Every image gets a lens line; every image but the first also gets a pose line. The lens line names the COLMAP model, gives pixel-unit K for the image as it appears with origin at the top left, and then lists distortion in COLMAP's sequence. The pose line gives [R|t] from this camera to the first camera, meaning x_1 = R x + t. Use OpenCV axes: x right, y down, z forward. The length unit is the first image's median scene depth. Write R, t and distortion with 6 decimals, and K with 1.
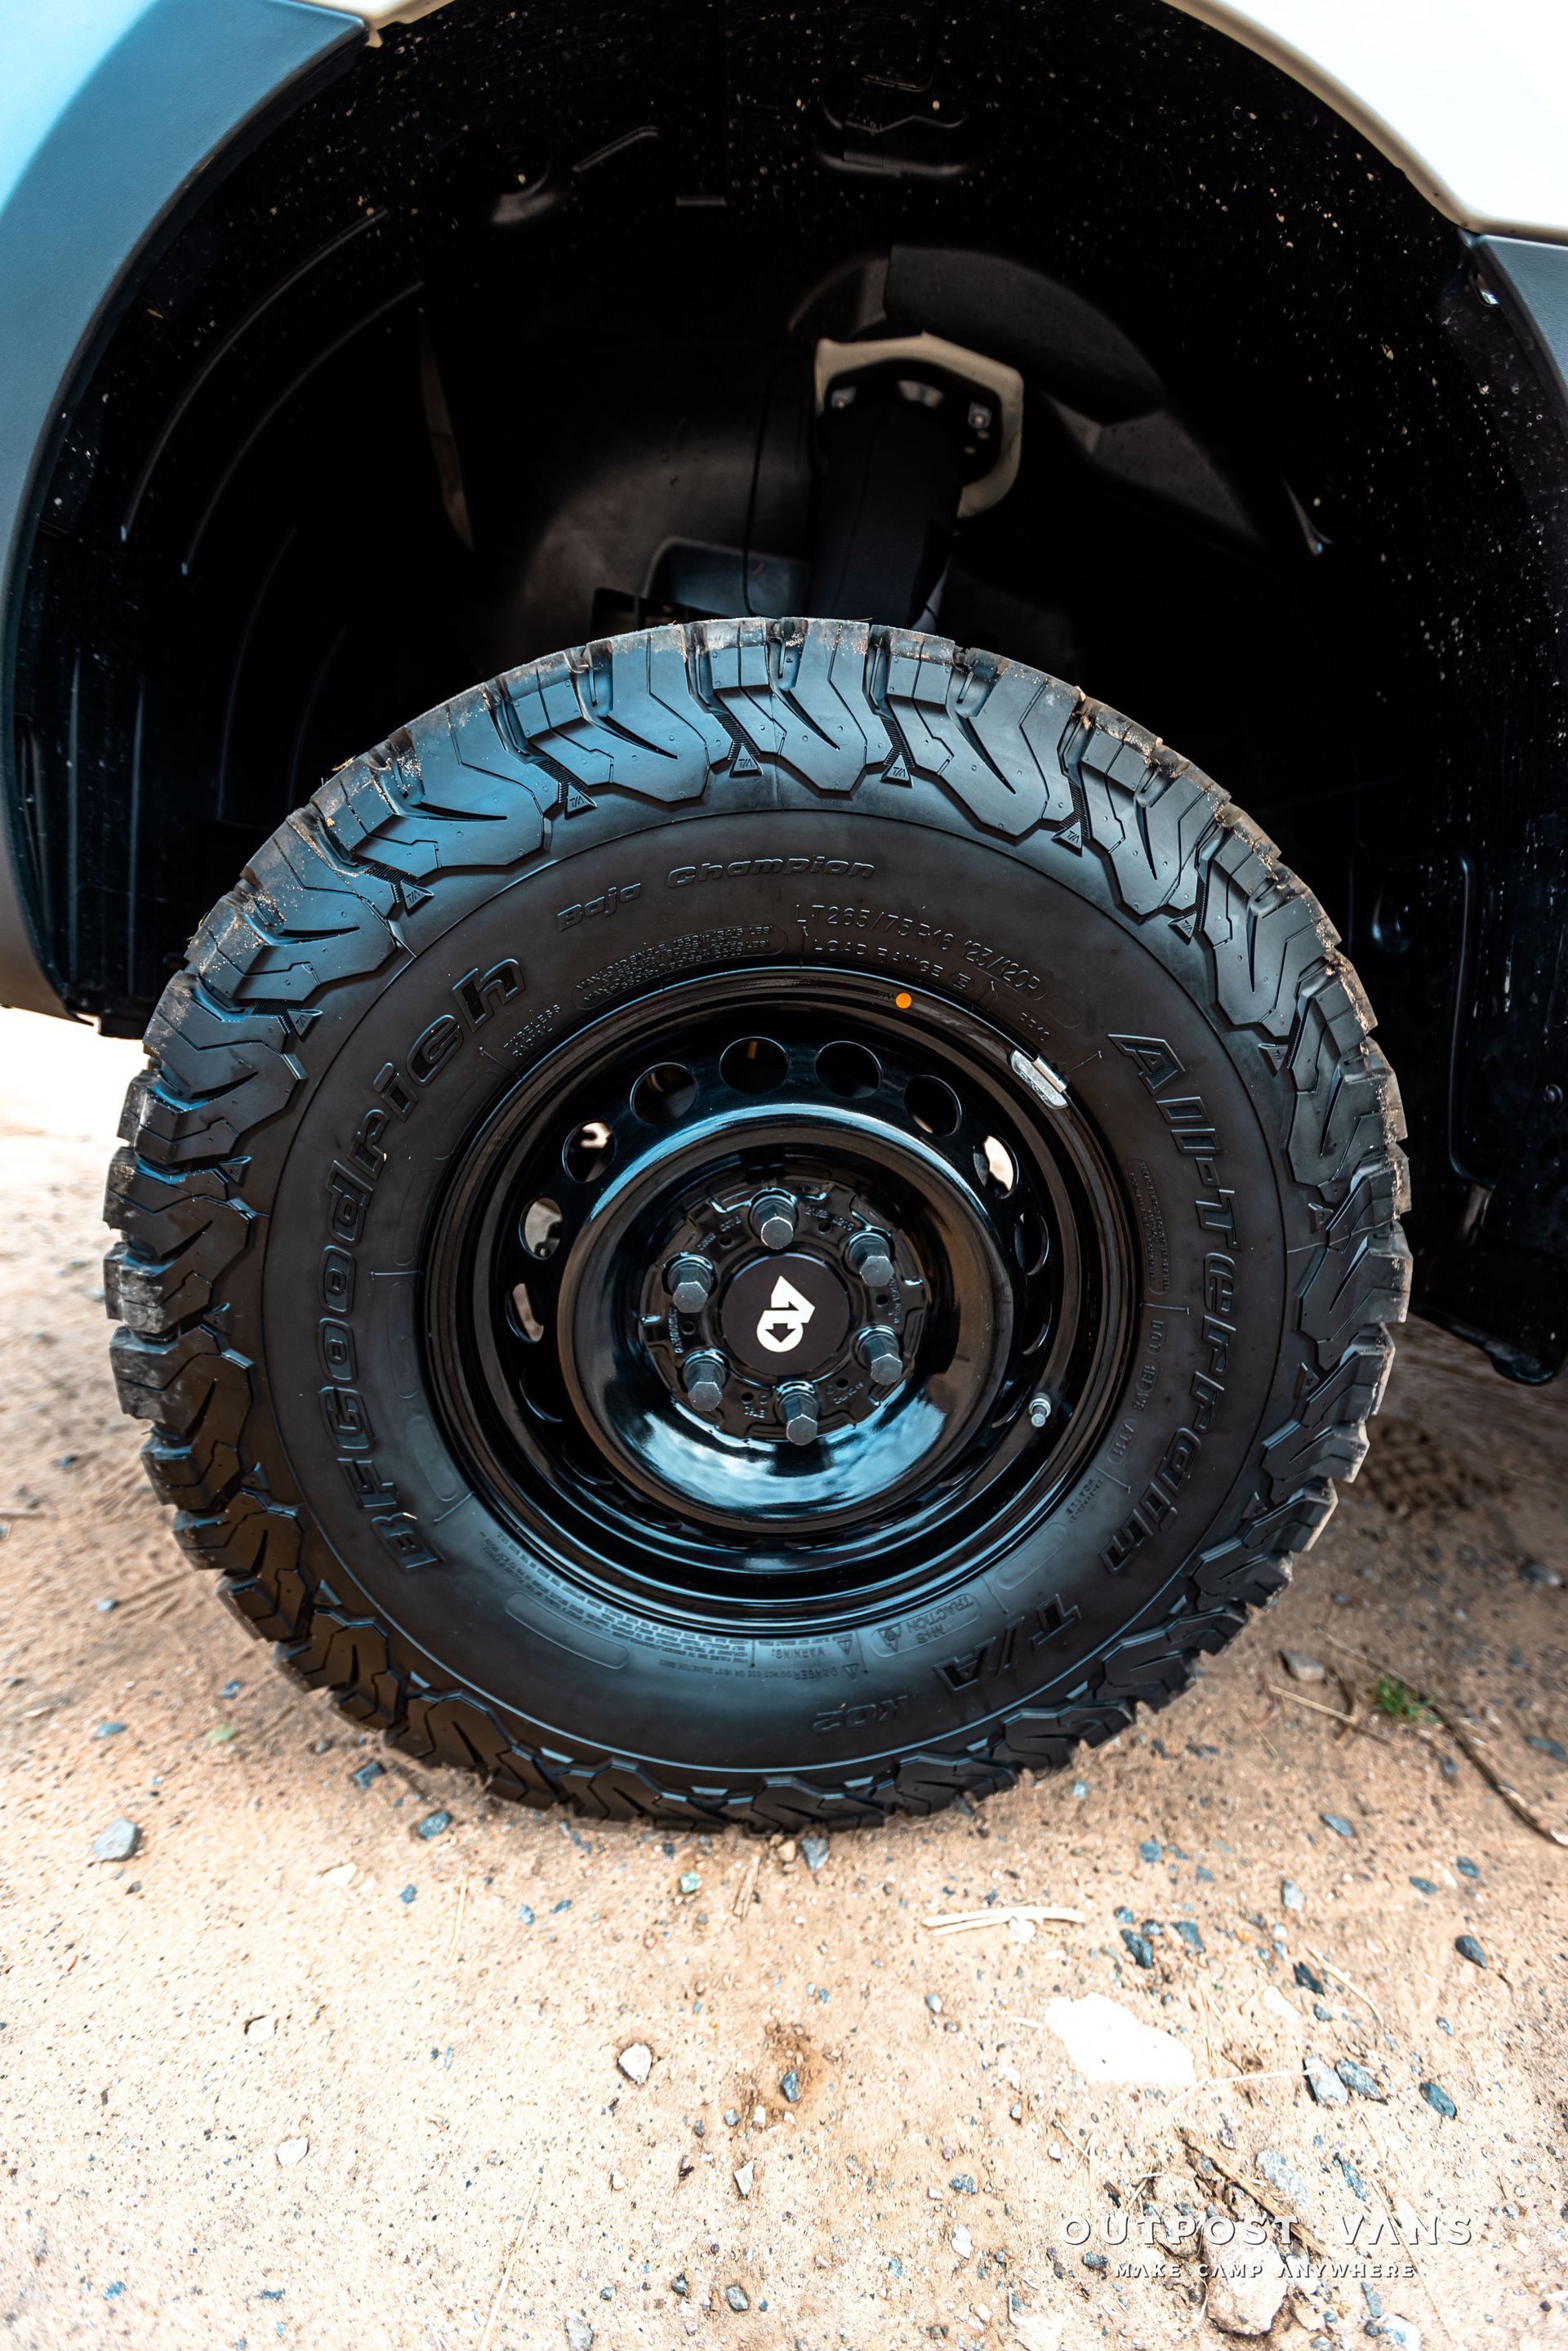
lens RADIAL K [[1054.5, 0, 778.7], [0, 1054.5, 1182.3], [0, 0, 1]] dist [0.002798, -0.000180]
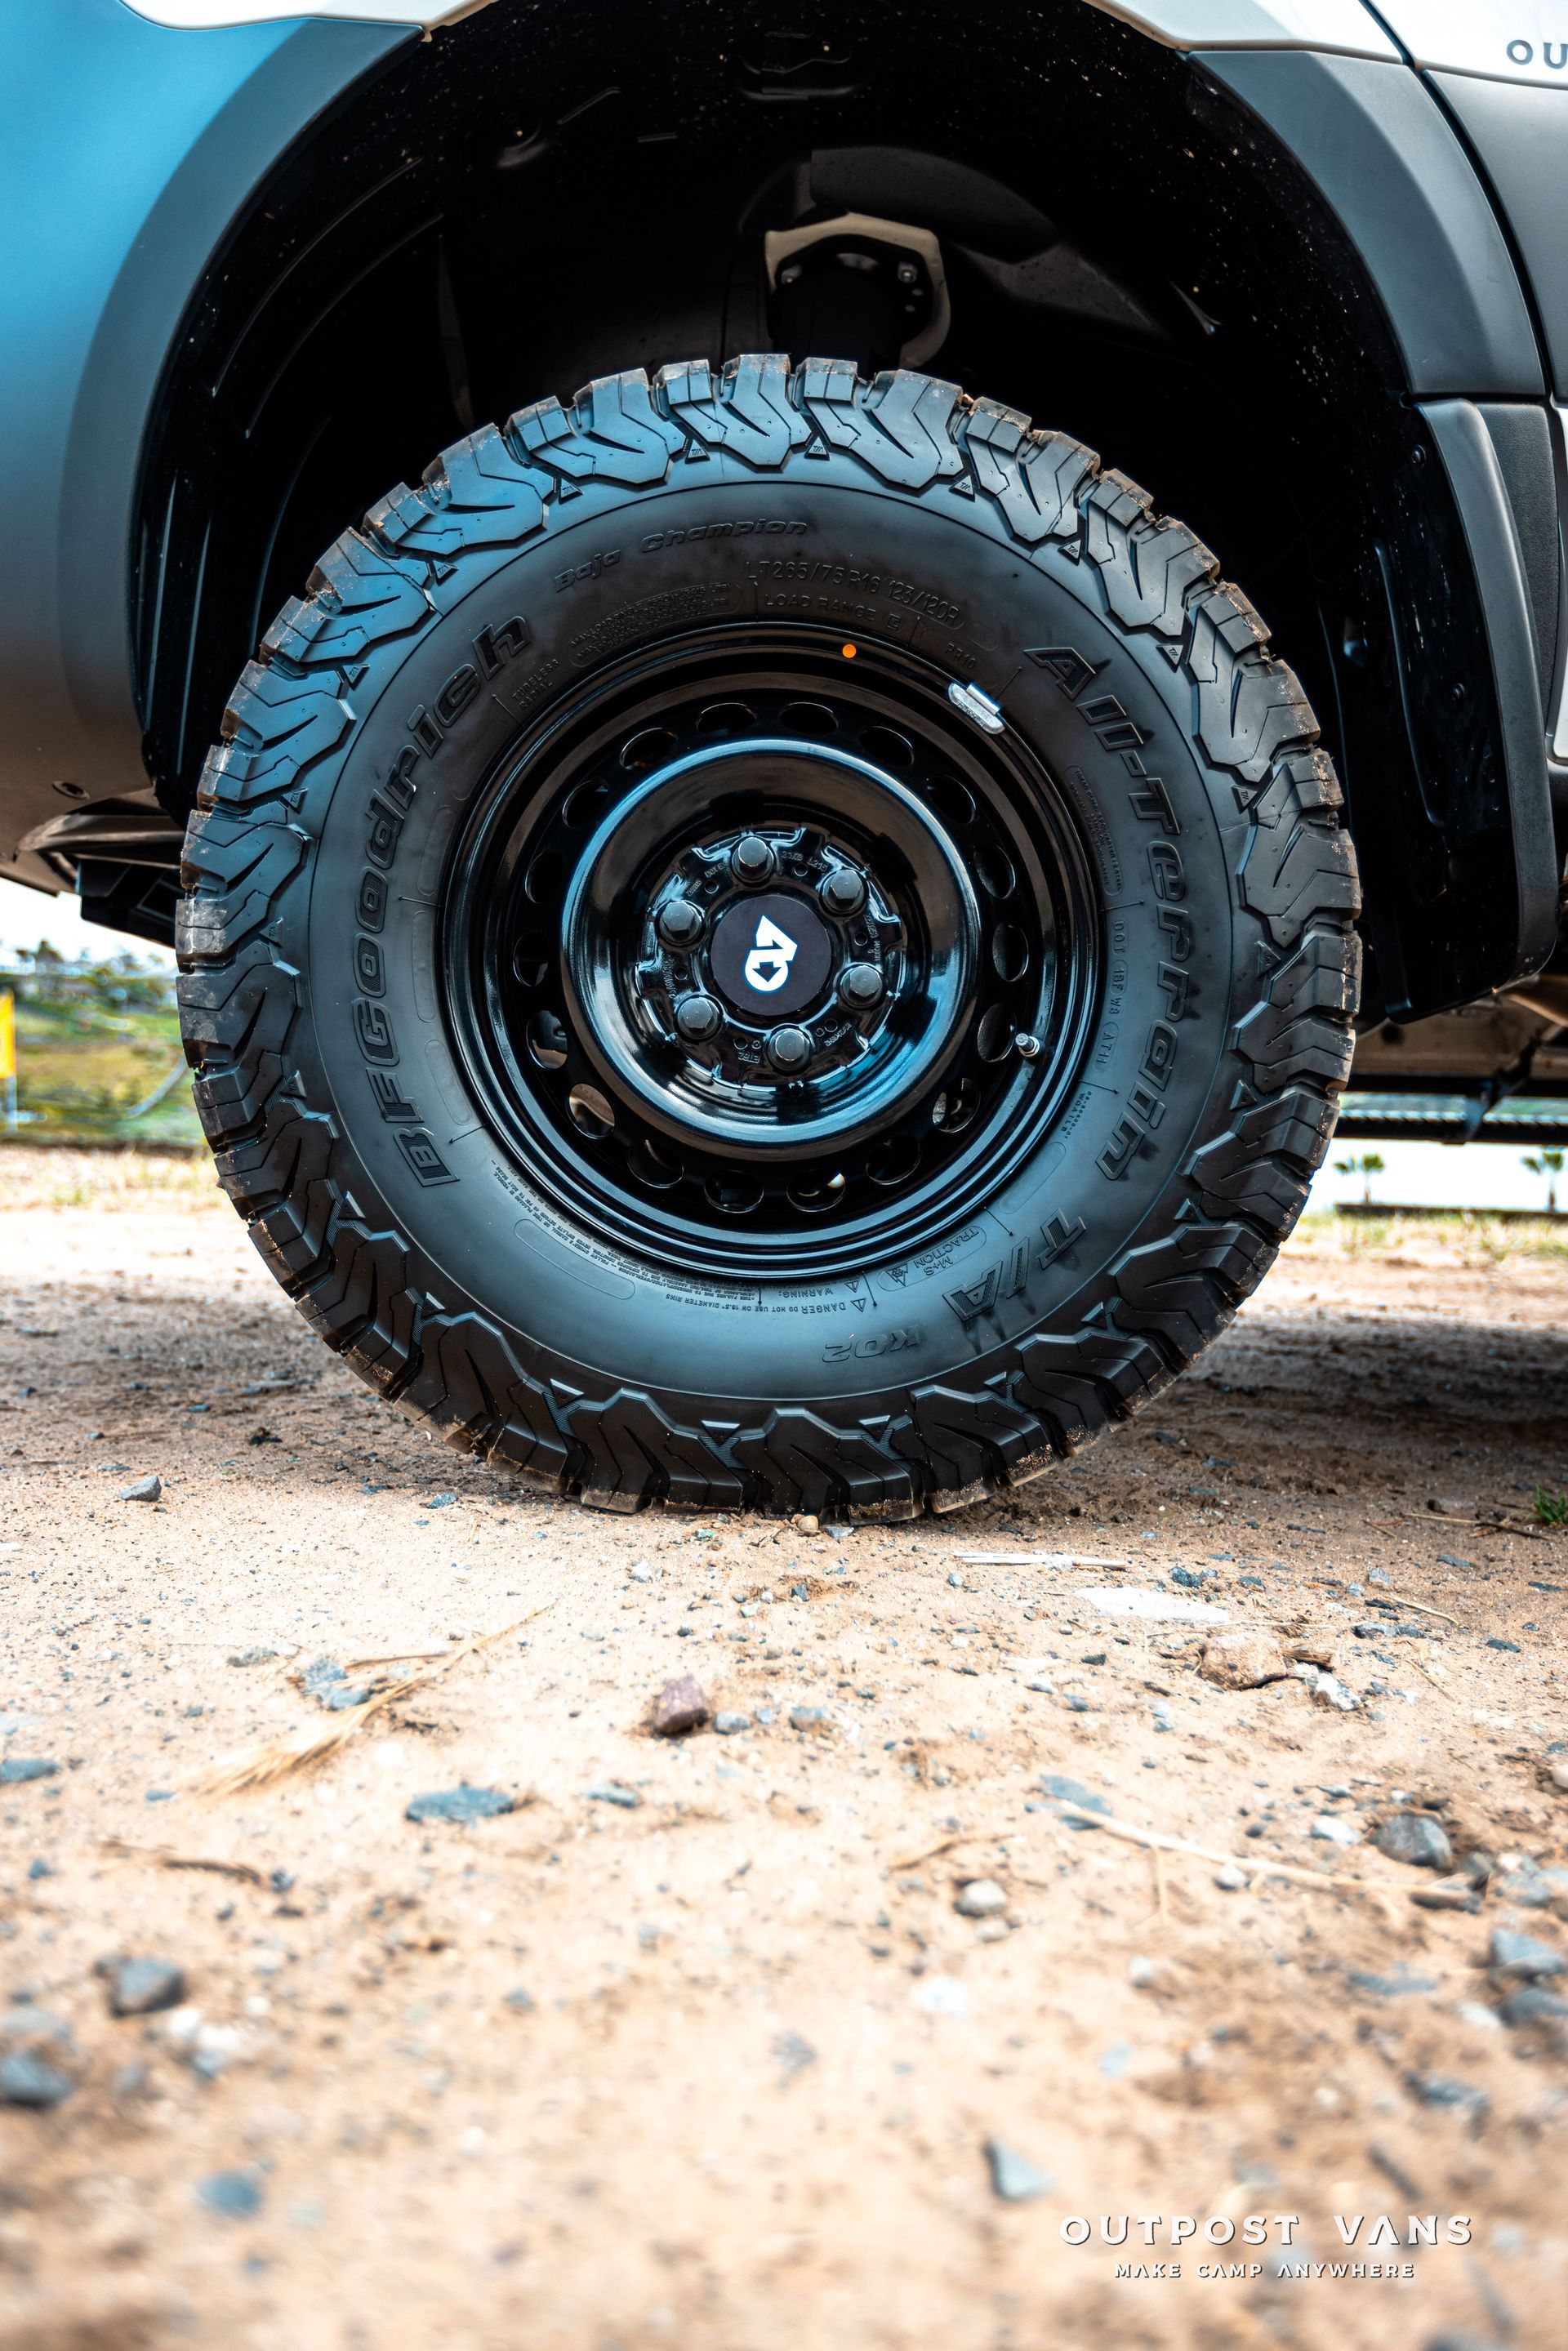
lens RADIAL K [[1651.7, 0, 765.3], [0, 1651.7, 1176.7], [0, 0, 1]] dist [-0.000912, -0.003811]
pose [[0.994616, -0.072548, -0.073997, 0.127477], [0.049985, 0.961372, -0.270677, 0.933667], [0.090775, 0.265521, 0.959822, -0.642065]]
